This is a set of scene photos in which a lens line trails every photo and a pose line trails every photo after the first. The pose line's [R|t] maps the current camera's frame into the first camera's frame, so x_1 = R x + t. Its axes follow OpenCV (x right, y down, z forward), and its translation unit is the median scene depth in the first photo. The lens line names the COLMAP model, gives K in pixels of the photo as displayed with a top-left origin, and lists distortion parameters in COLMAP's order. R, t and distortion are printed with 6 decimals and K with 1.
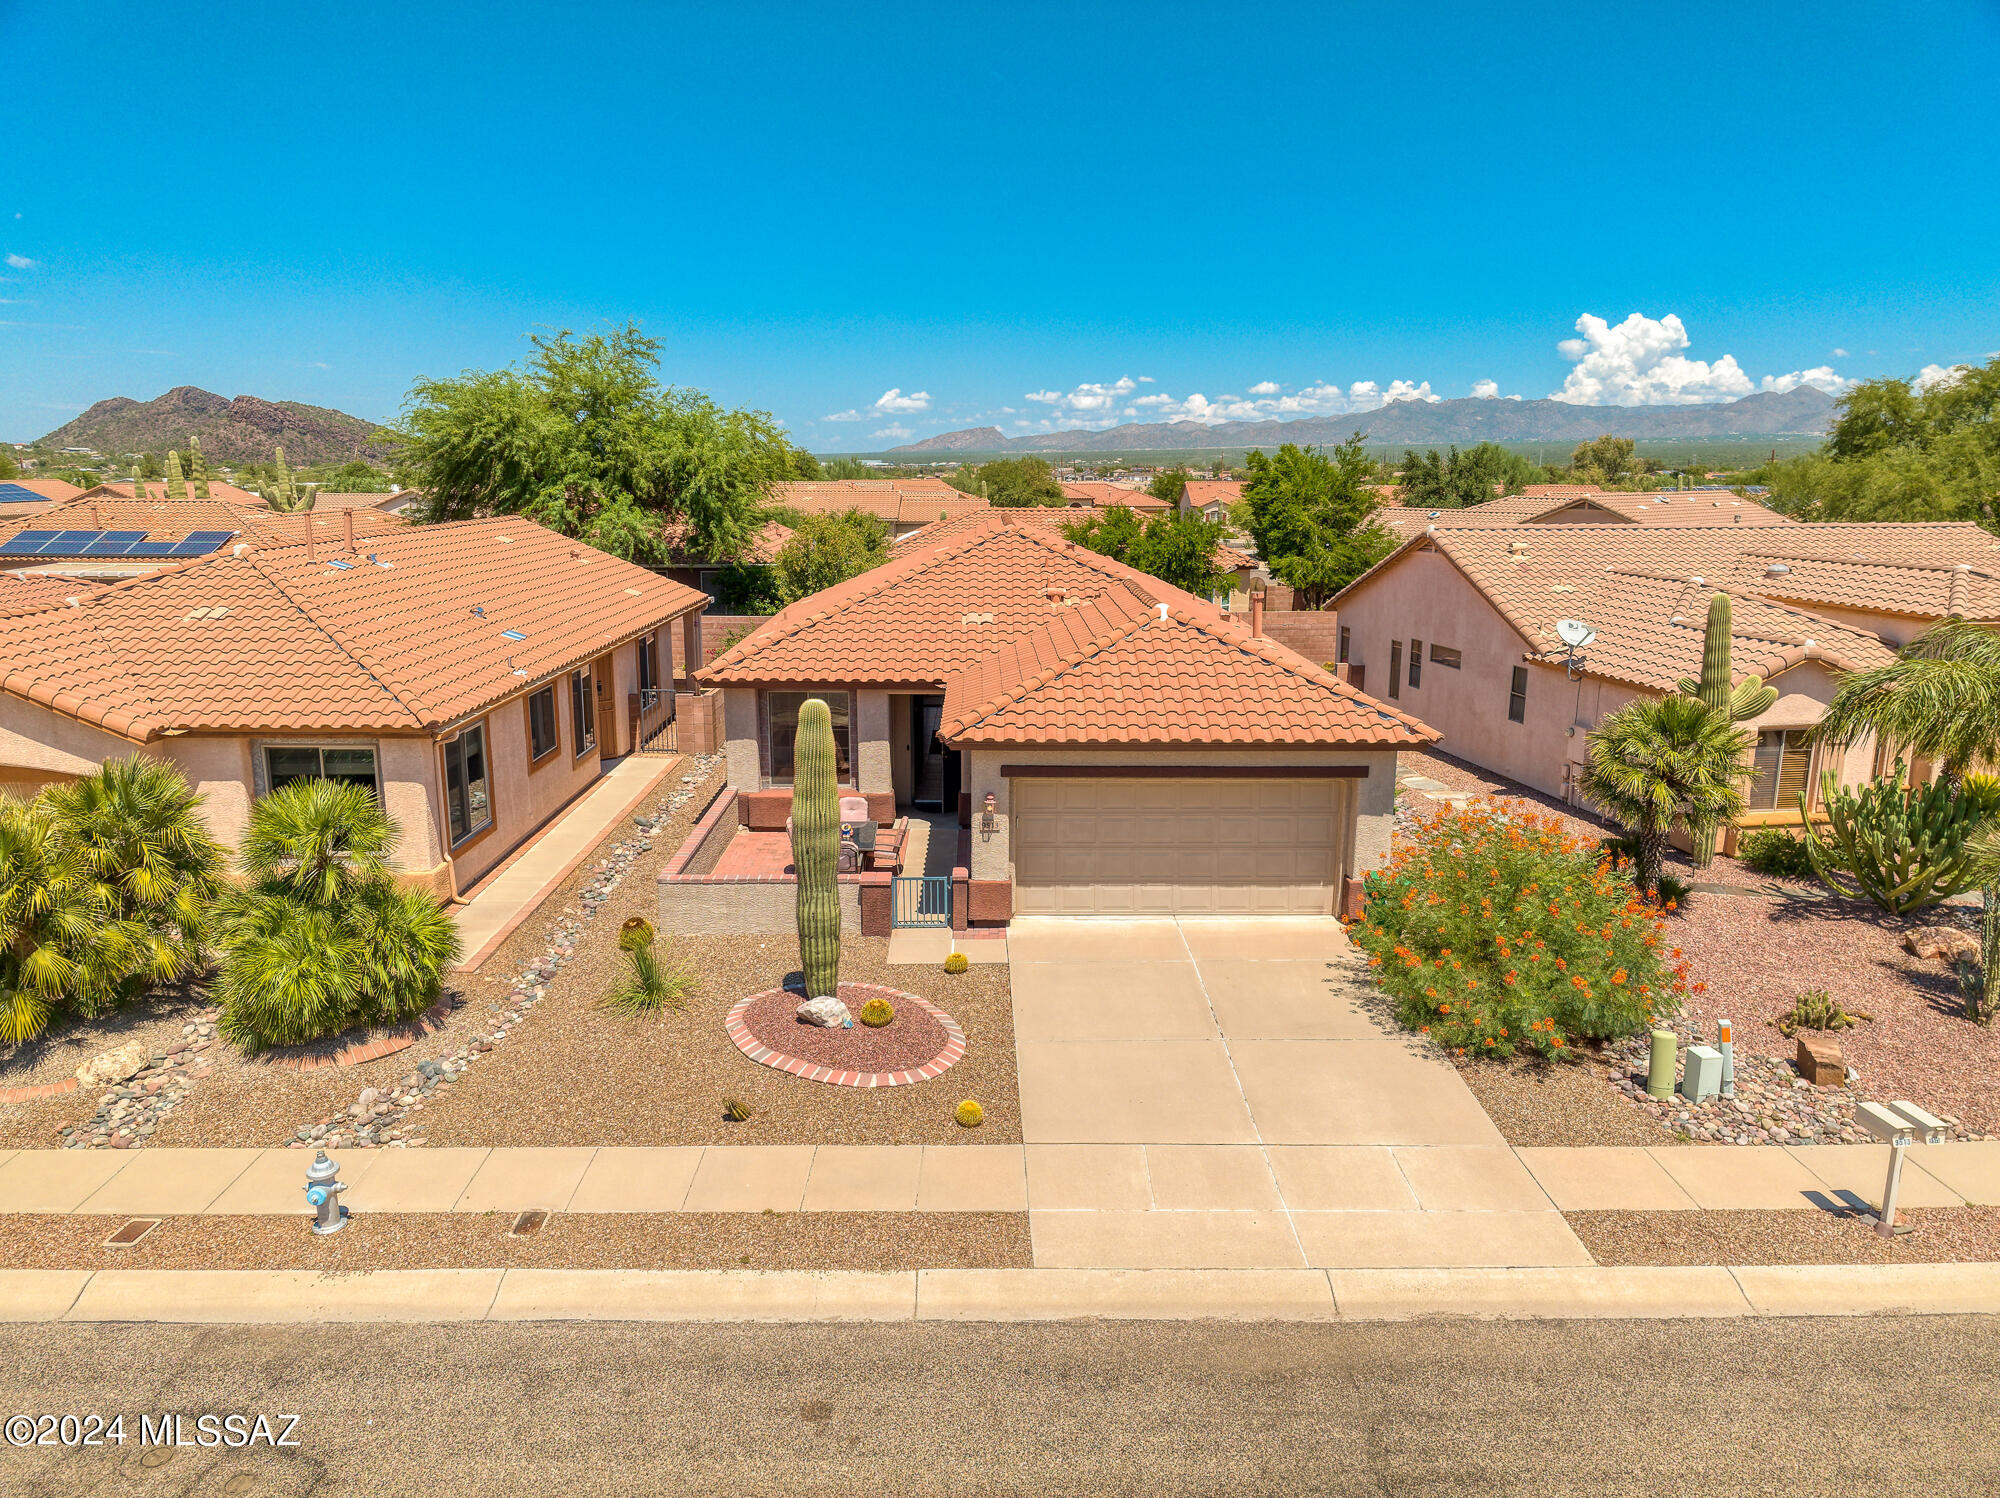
lens RADIAL K [[1368.0, 0, 1000.0], [0, 1368.0, 749.0], [0, 0, 1]] dist [0.001009, 0.001523]
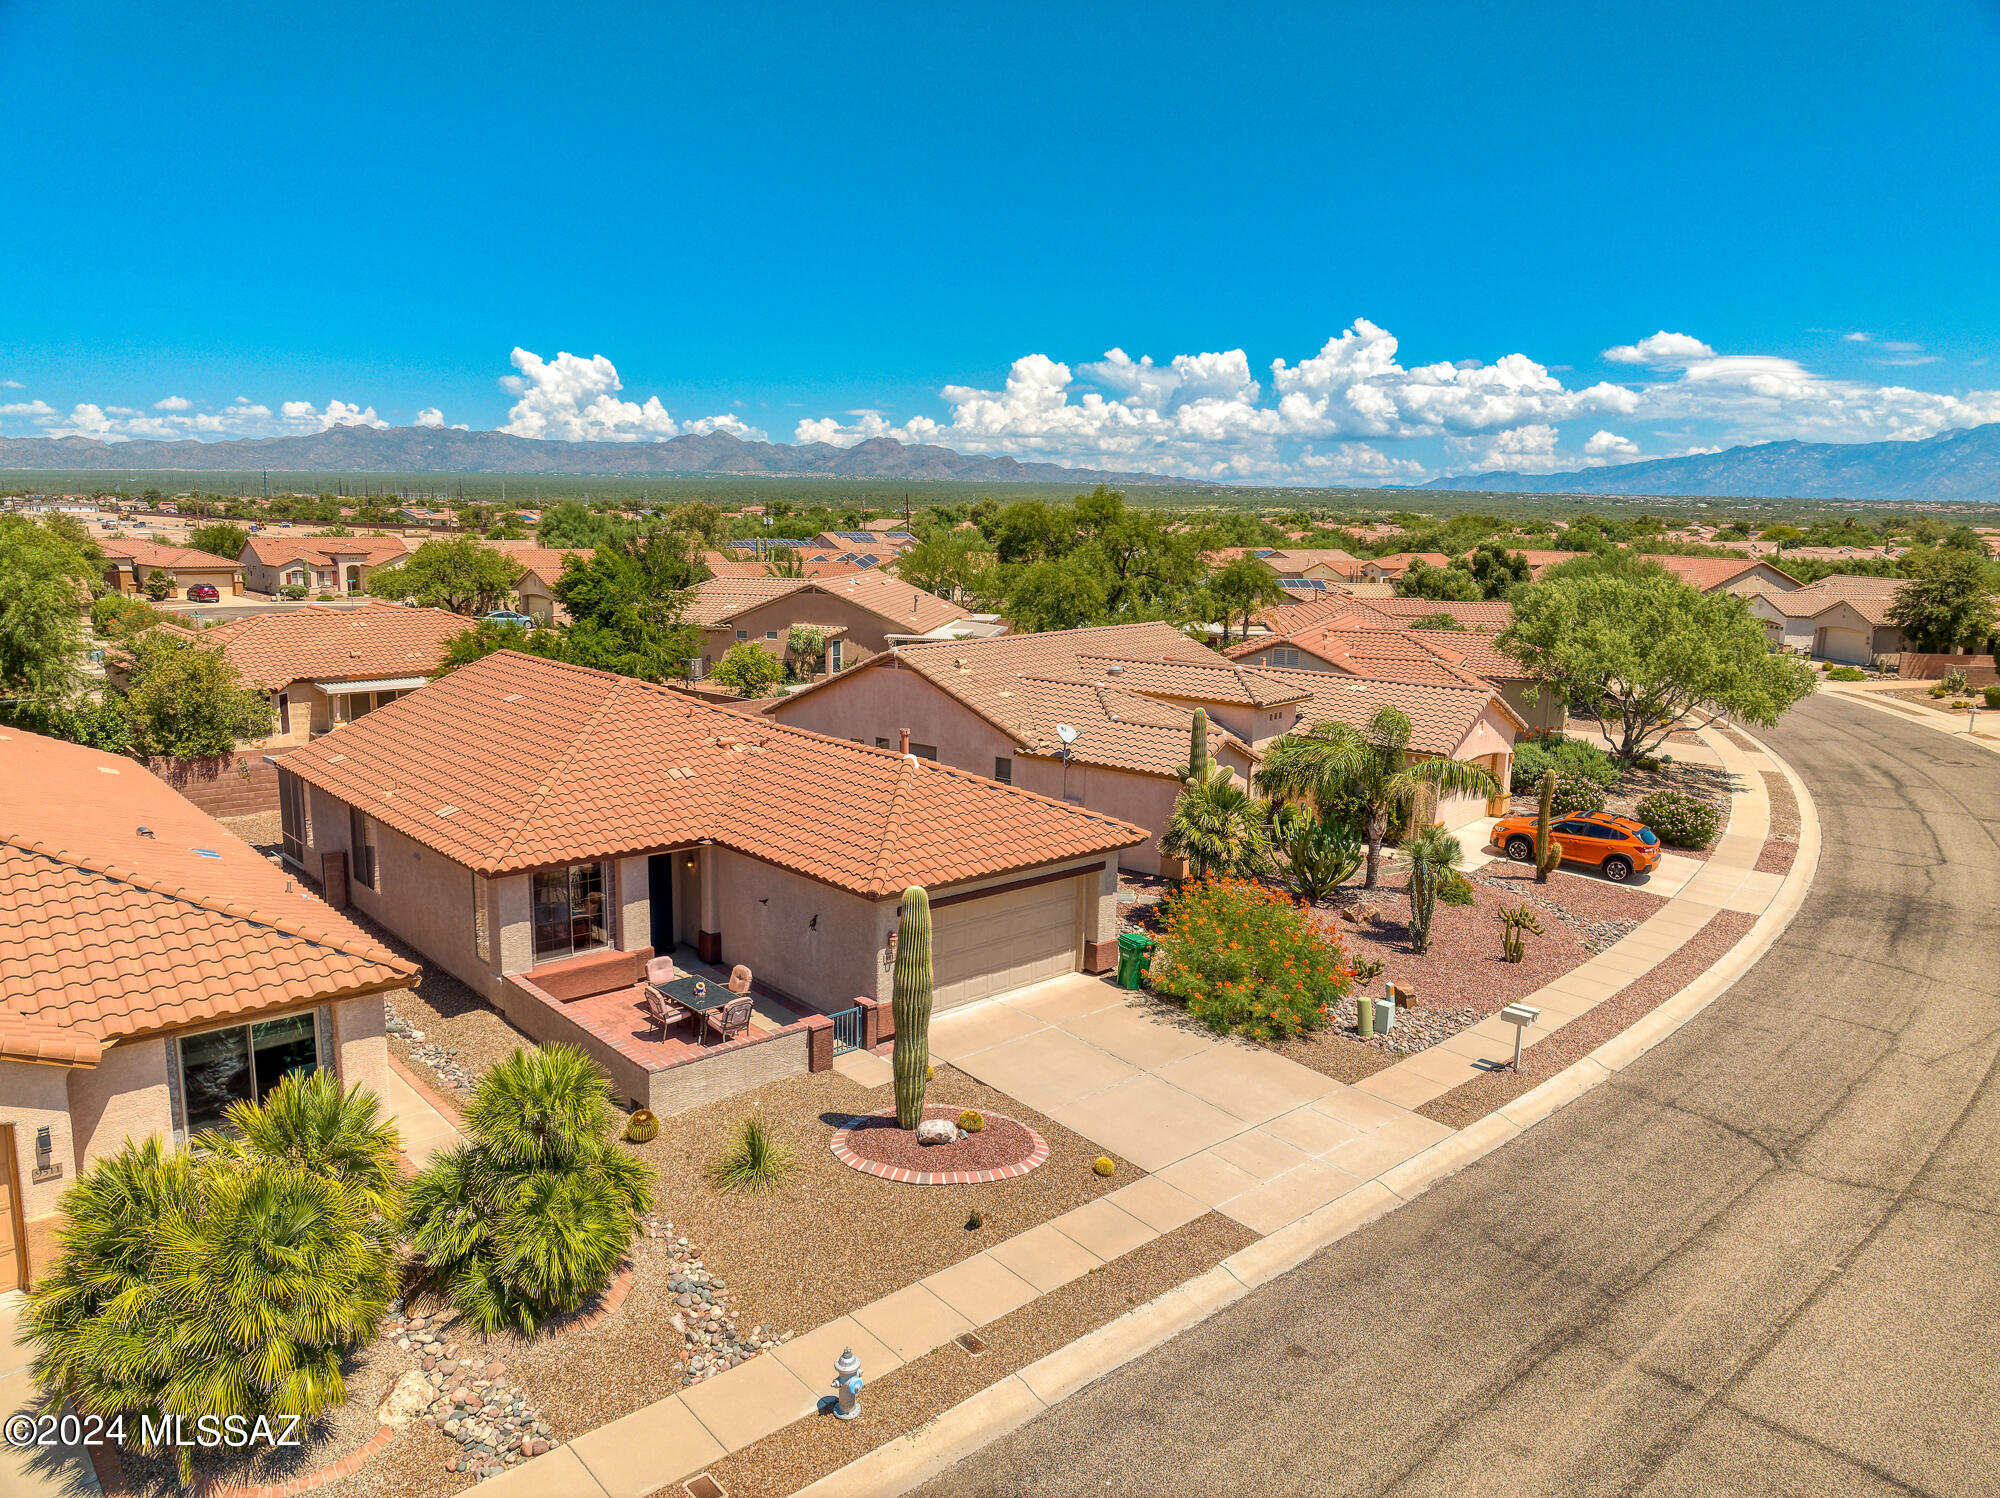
lens RADIAL K [[1368.0, 0, 1000.0], [0, 1368.0, 749.0], [0, 0, 1]] dist [0.001009, 0.001523]
pose [[0.753209, -0.103604, 0.649571, -0.722769], [0.117157, 0.992858, 0.022508, -0.148282], [-0.647264, 0.059149, 0.759968, -0.005100]]
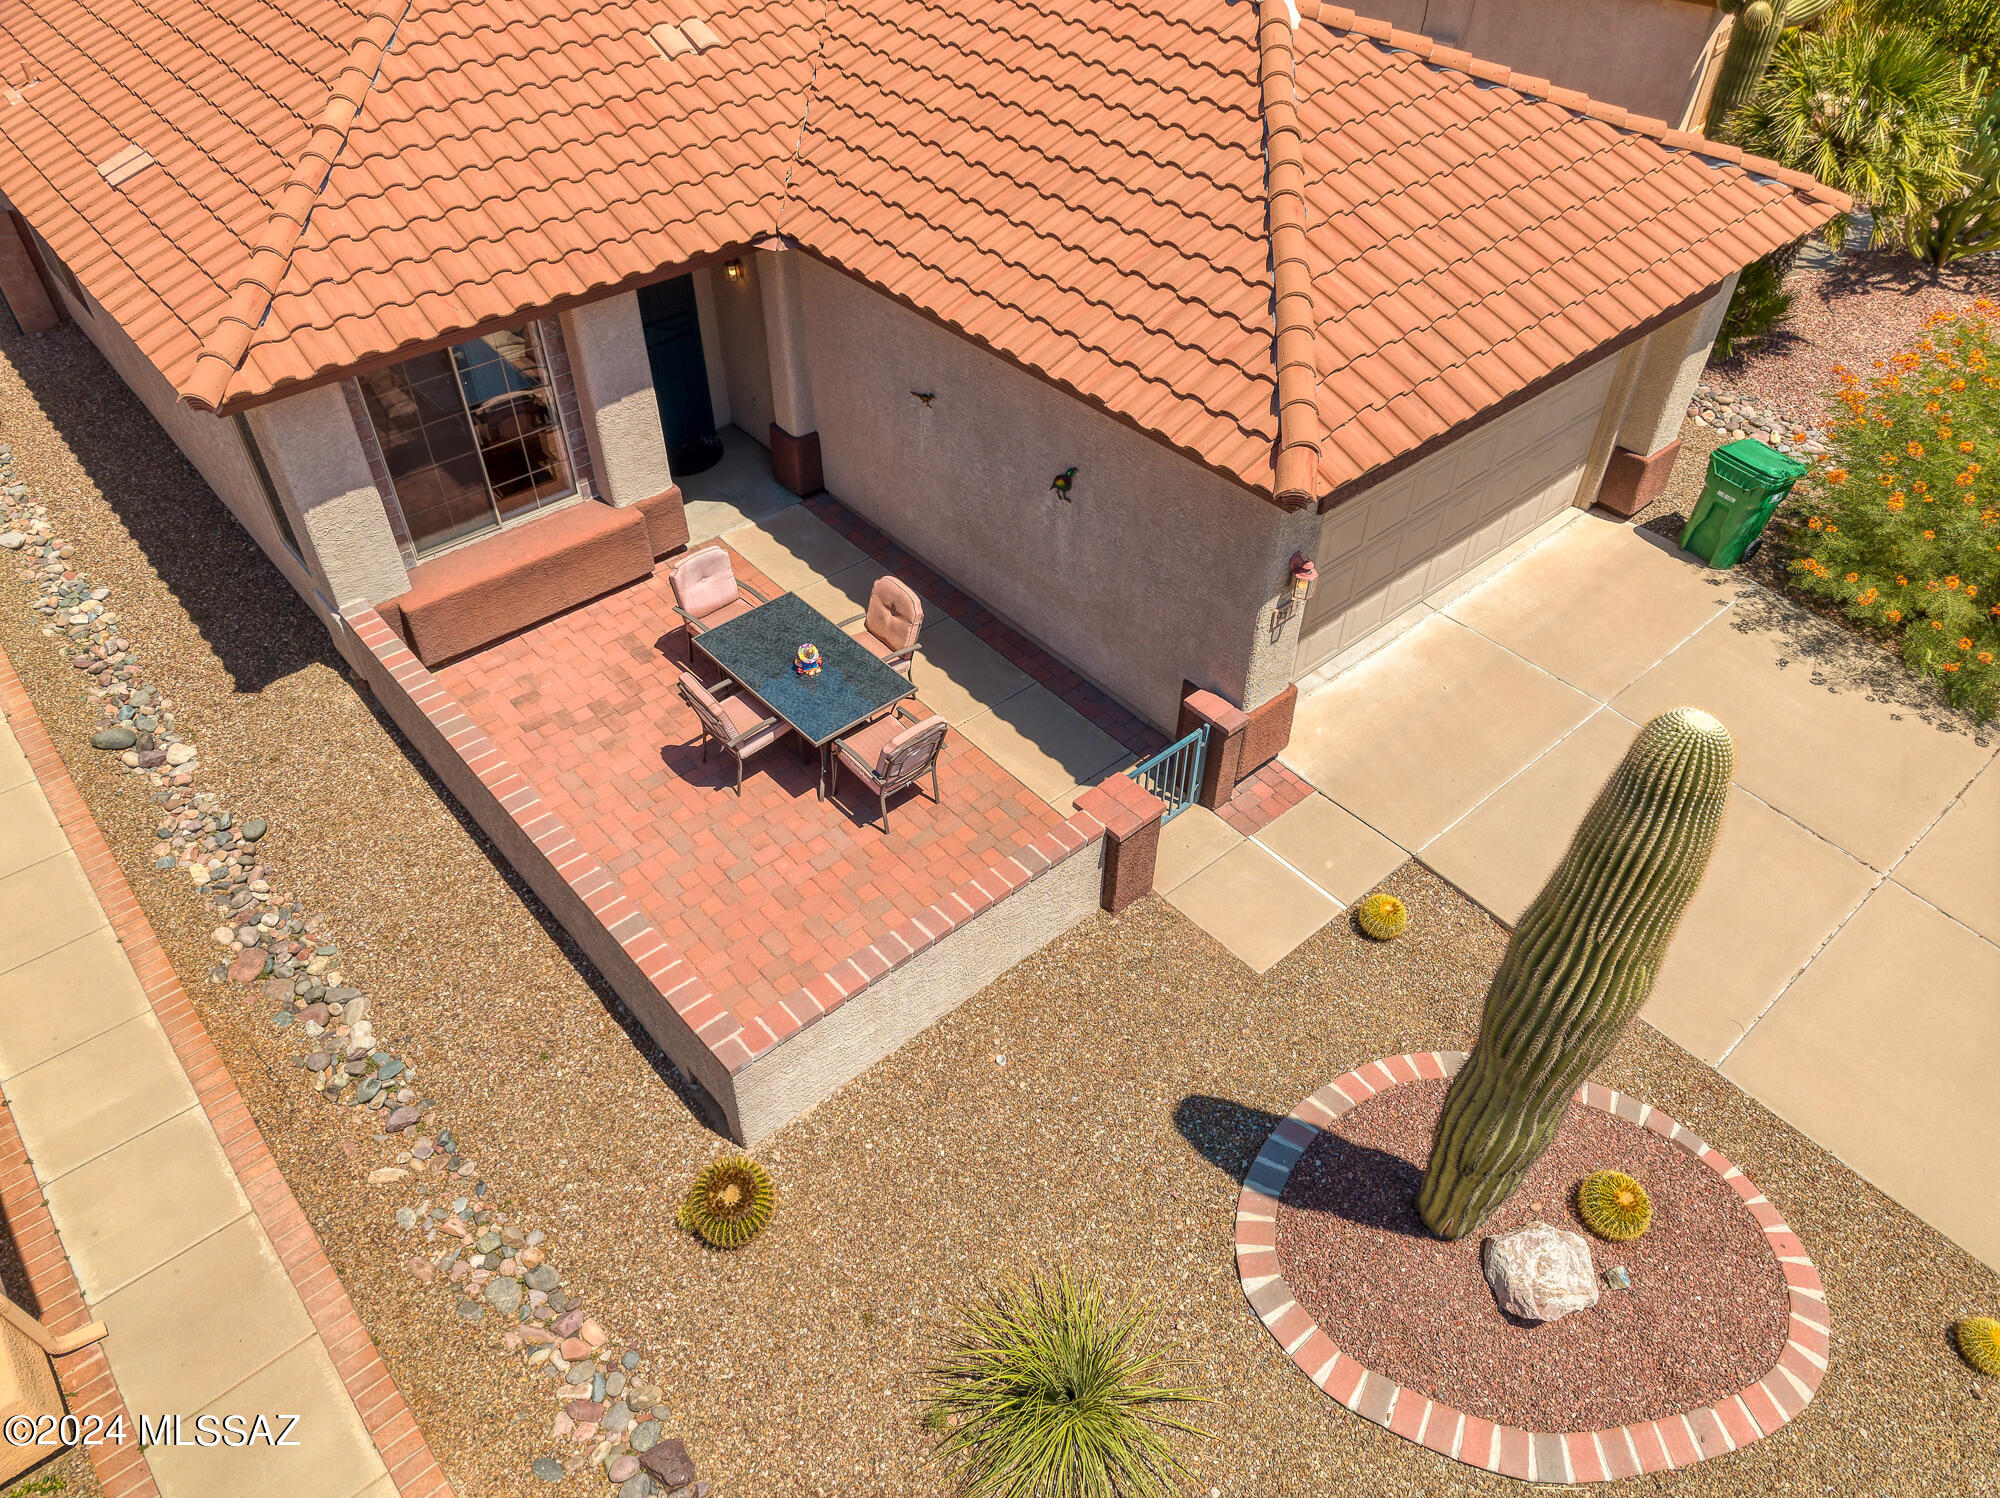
lens RADIAL K [[1368.0, 0, 1000.0], [0, 1368.0, 749.0], [0, 0, 1]] dist [0.001009, 0.001523]
pose [[0.765203, -0.438024, 0.471805, -0.339683], [0.129525, 0.822617, 0.553647, -0.188158], [-0.630625, -0.362541, 0.686204, 0.728818]]
